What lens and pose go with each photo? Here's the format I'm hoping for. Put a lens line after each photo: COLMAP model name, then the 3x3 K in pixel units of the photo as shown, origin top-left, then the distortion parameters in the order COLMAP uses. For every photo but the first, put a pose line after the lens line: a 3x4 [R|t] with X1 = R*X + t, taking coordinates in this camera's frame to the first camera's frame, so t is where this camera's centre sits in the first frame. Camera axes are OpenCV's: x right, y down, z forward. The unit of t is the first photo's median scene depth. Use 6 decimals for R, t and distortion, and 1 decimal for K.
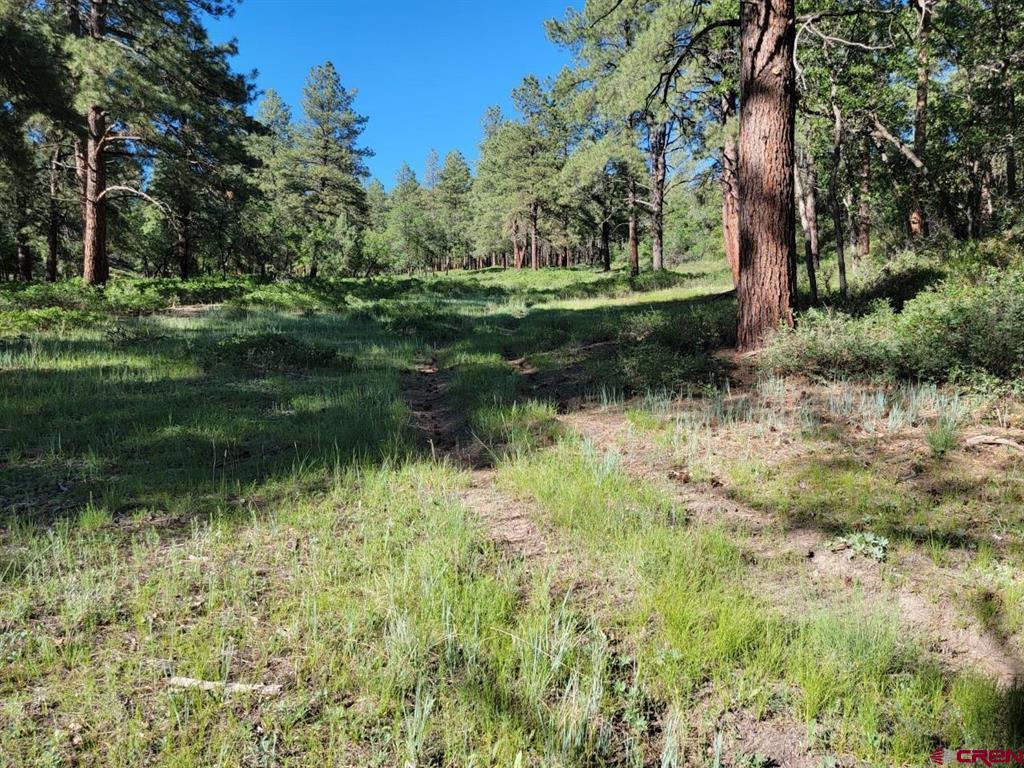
lens RADIAL K [[710.0, 0, 512.7], [0, 710.0, 384.3], [0, 0, 1]] dist [0.051738, -0.001035]
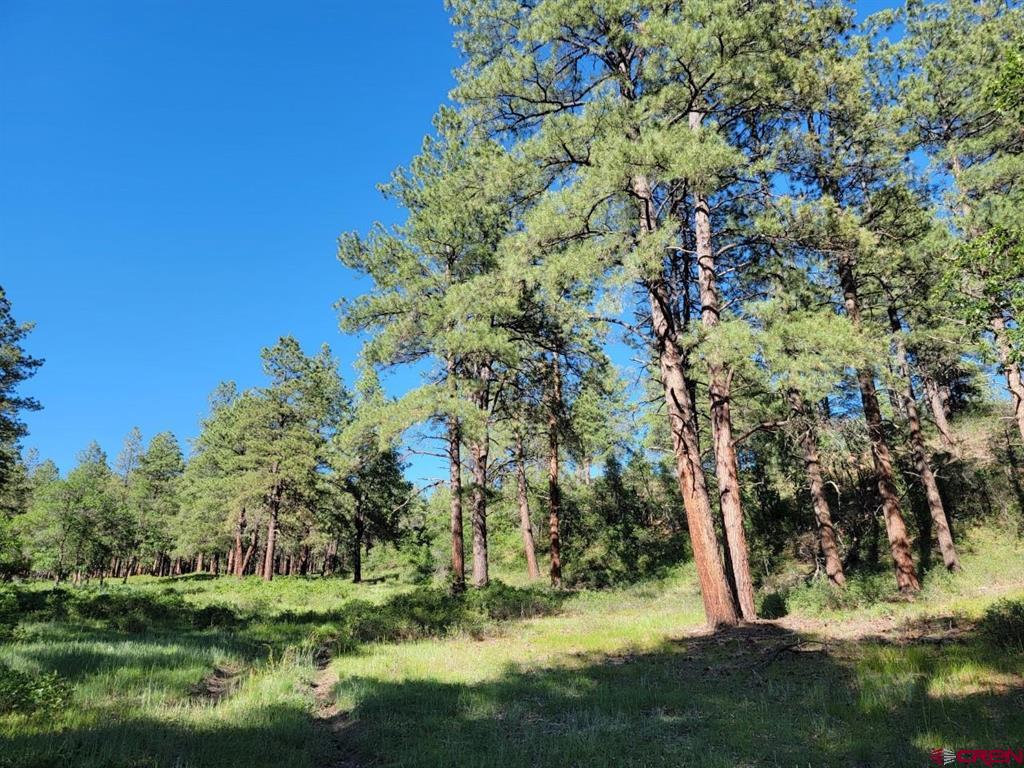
lens RADIAL K [[710.0, 0, 513.0], [0, 710.0, 382.4], [0, 0, 1]] dist [0.051738, -0.001035]
pose [[0.926451, 0.127150, 0.354289, -0.019153], [0.032271, 0.910926, -0.411306, -0.034829], [-0.375029, 0.392488, 0.839825, 0.219562]]
